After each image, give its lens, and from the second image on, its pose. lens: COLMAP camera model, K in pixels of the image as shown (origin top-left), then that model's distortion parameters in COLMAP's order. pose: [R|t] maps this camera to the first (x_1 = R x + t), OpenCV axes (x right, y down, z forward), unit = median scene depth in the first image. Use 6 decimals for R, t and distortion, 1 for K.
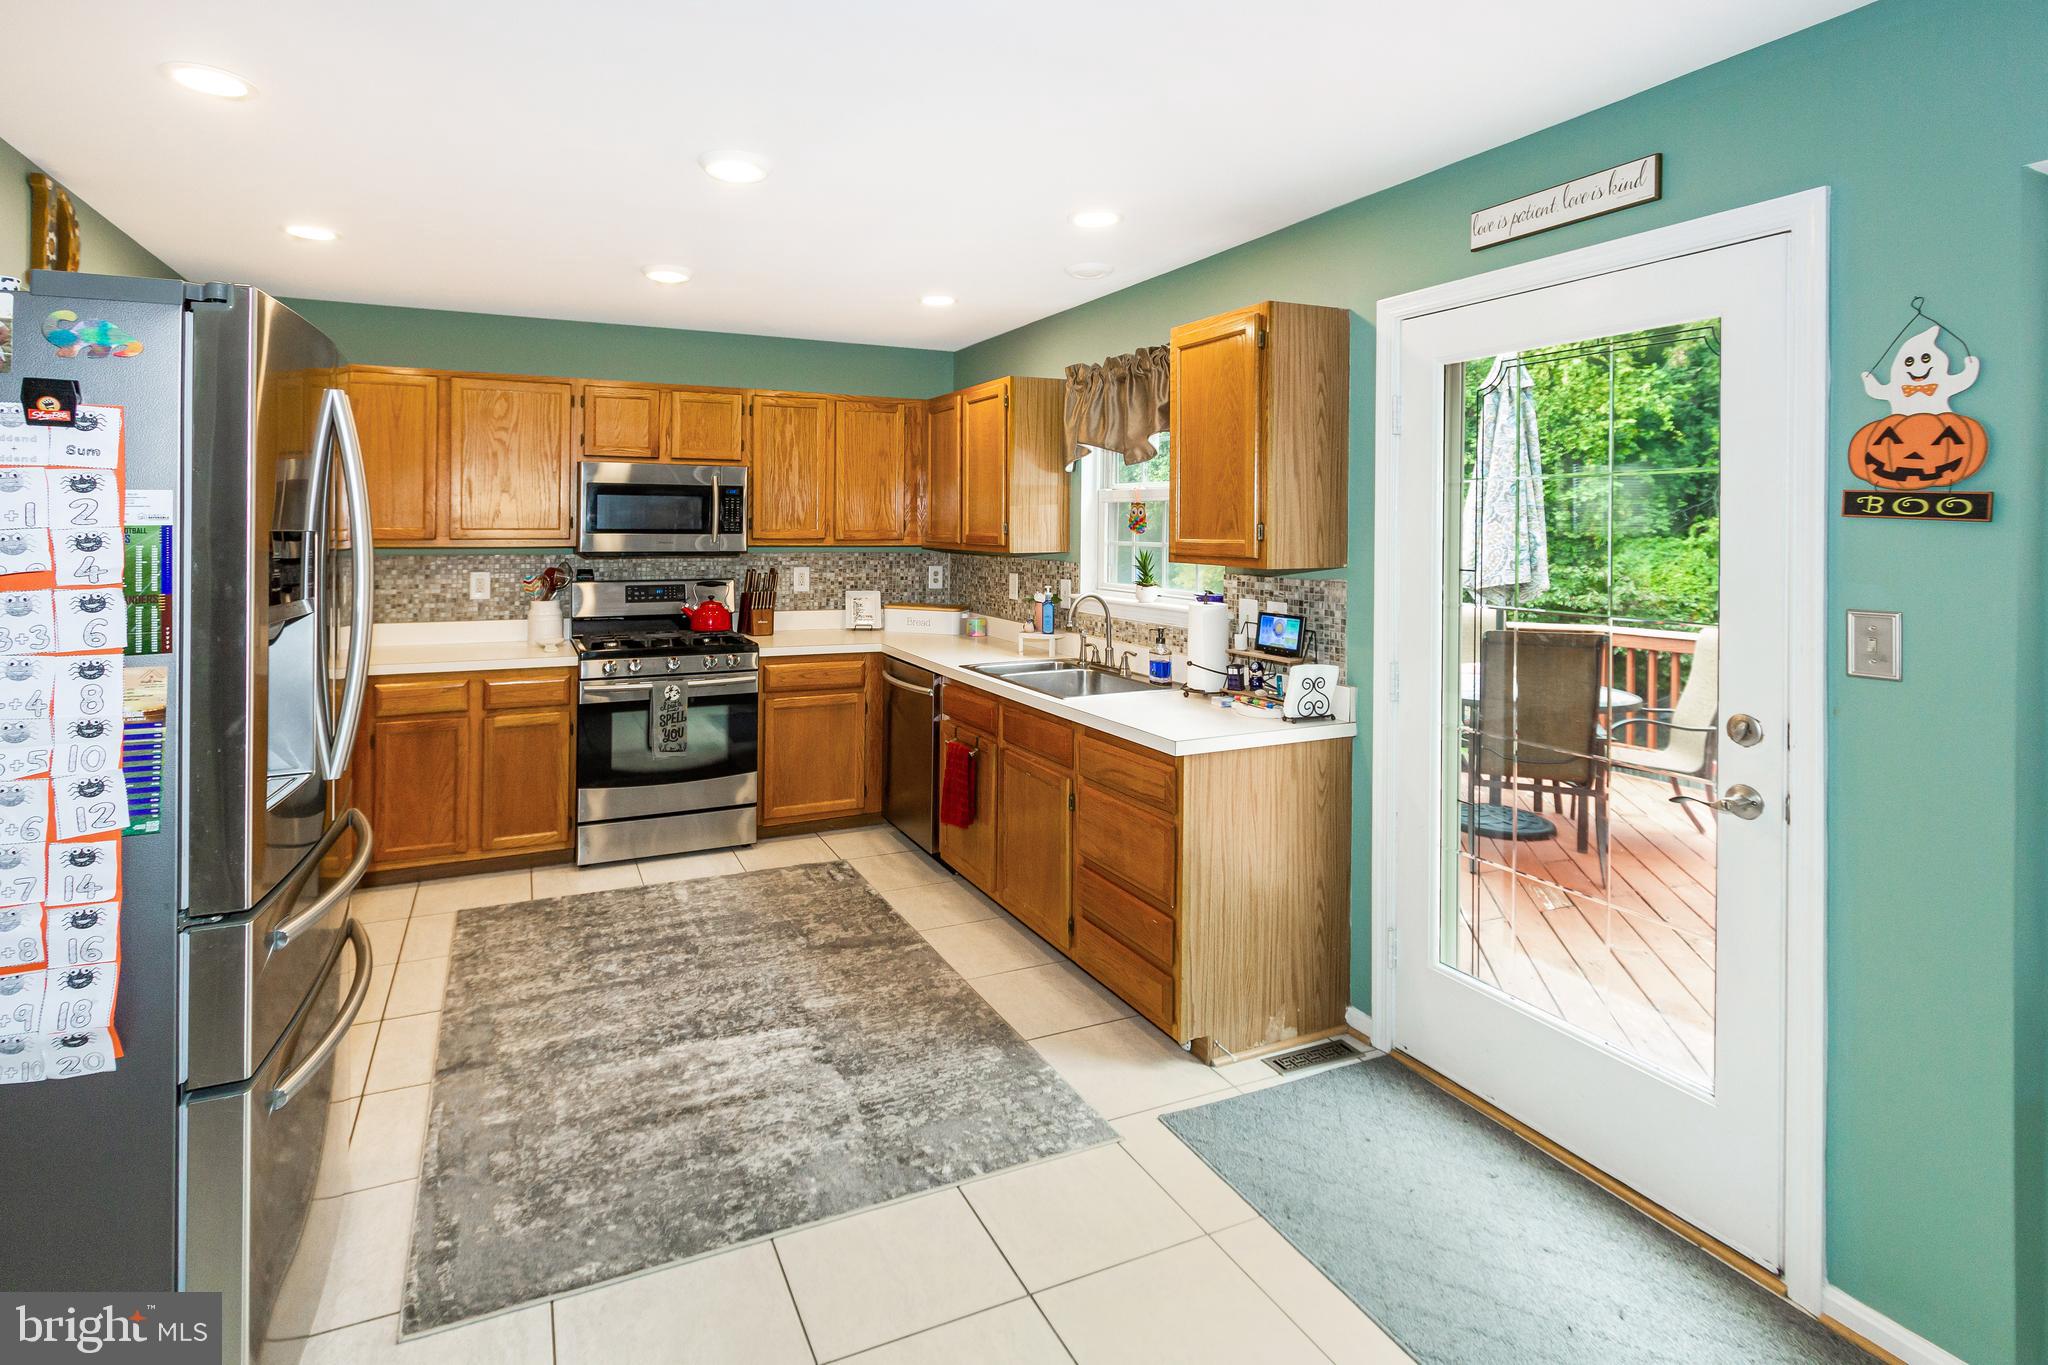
lens RADIAL K [[964.1, 0, 913.4], [0, 964.1, 518.0], [0, 0, 1]] dist [0.012284, -0.002848]
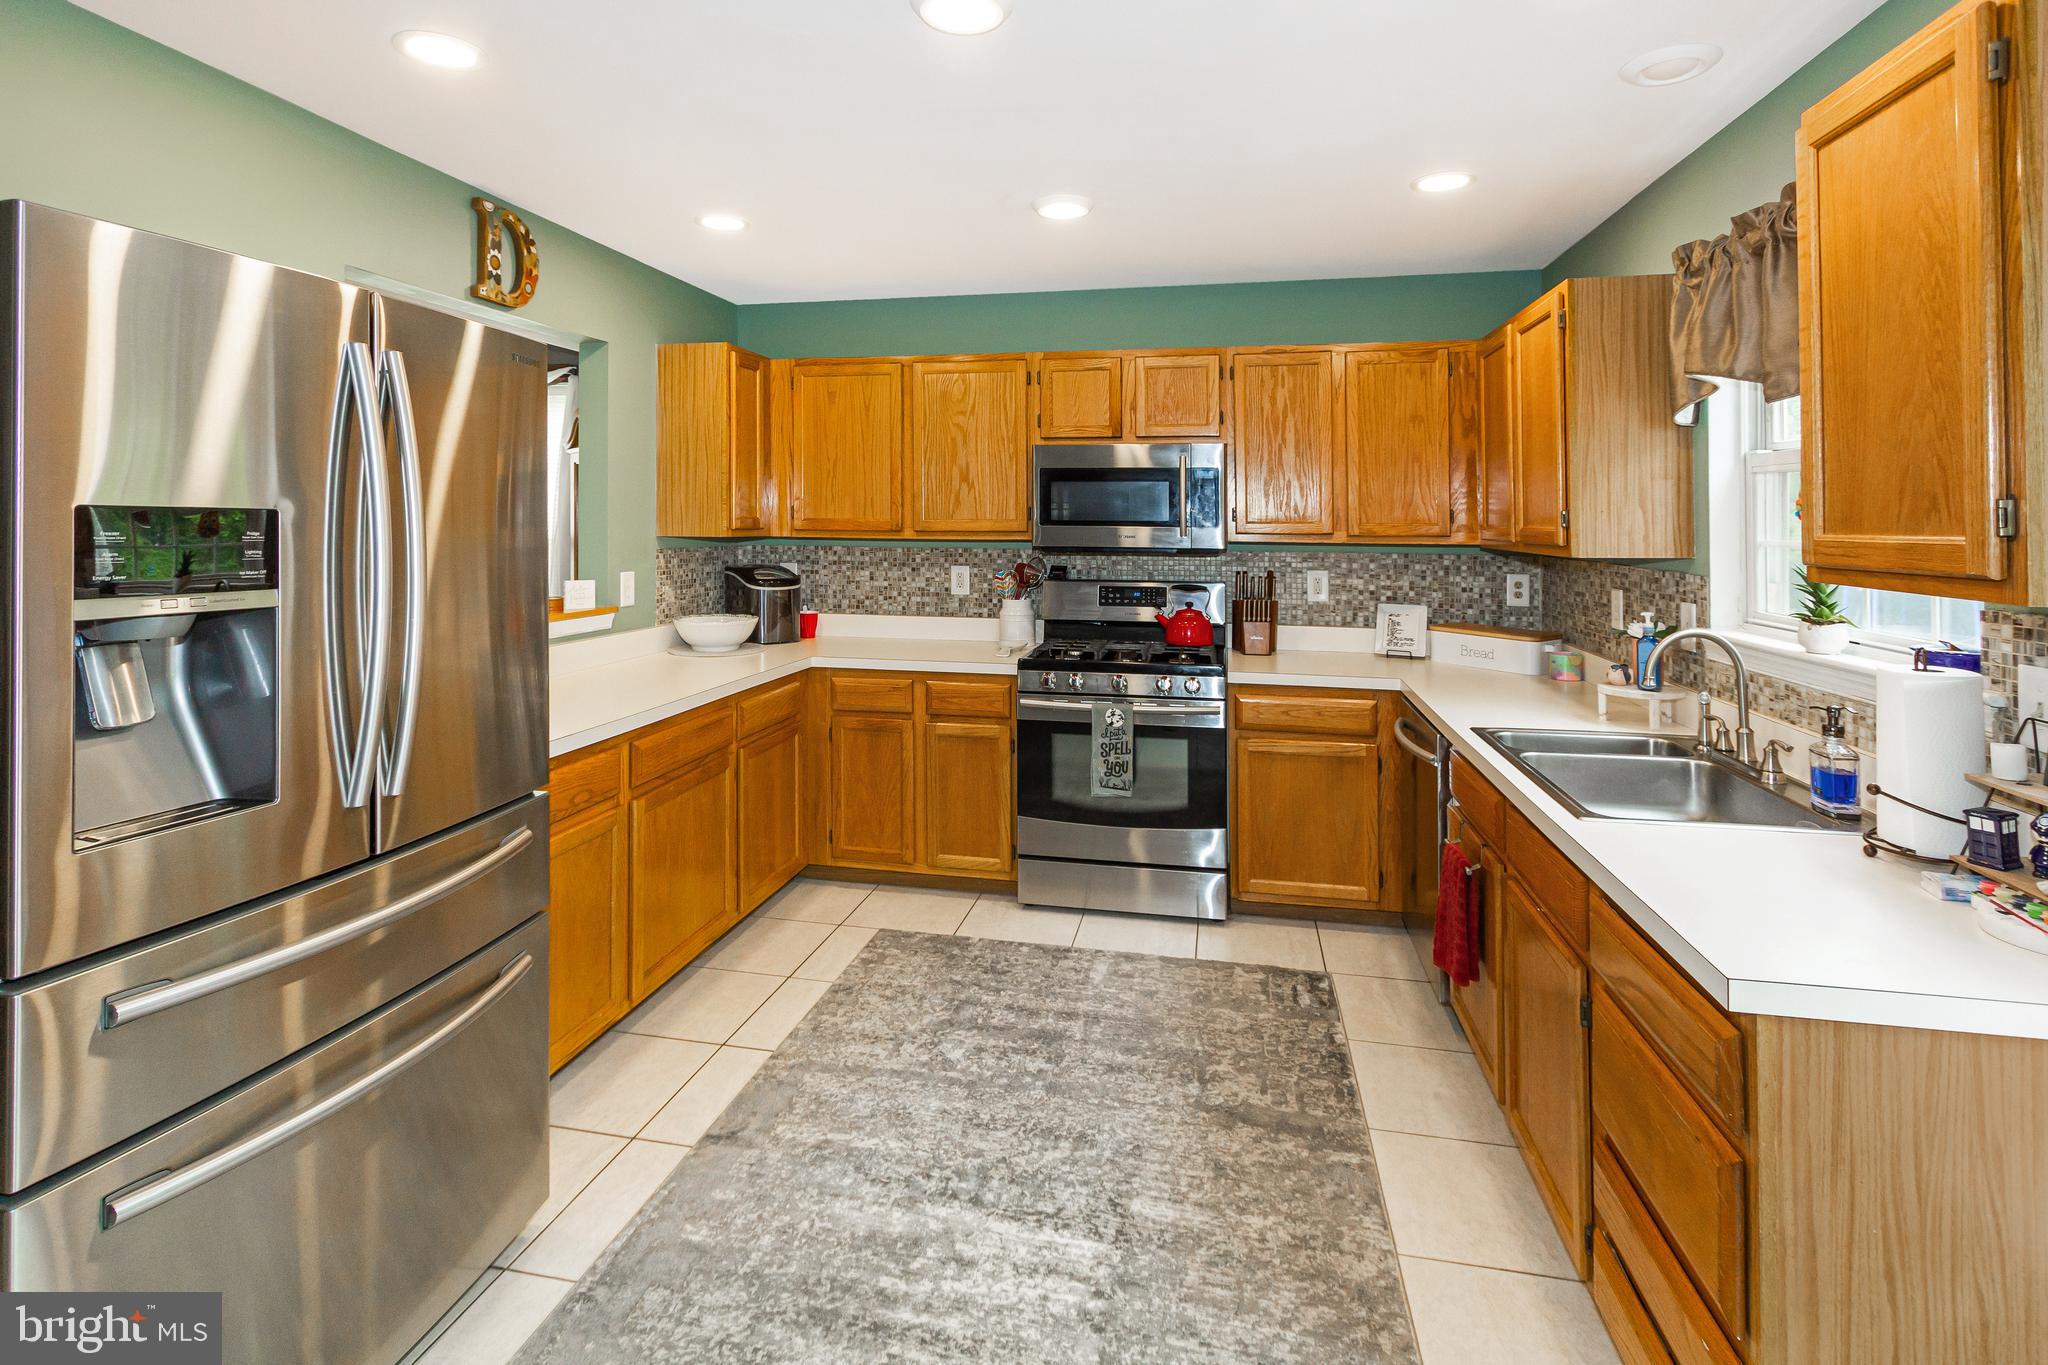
lens RADIAL K [[964.1, 0, 1049.6], [0, 964.1, 504.2], [0, 0, 1]] dist [0.012284, -0.002848]
pose [[0.836015, -0.009510, -0.548624, 0.168393], [0.002217, 0.999900, -0.013955, 0.009534], [0.548702, 0.010450, 0.835952, 0.288222]]
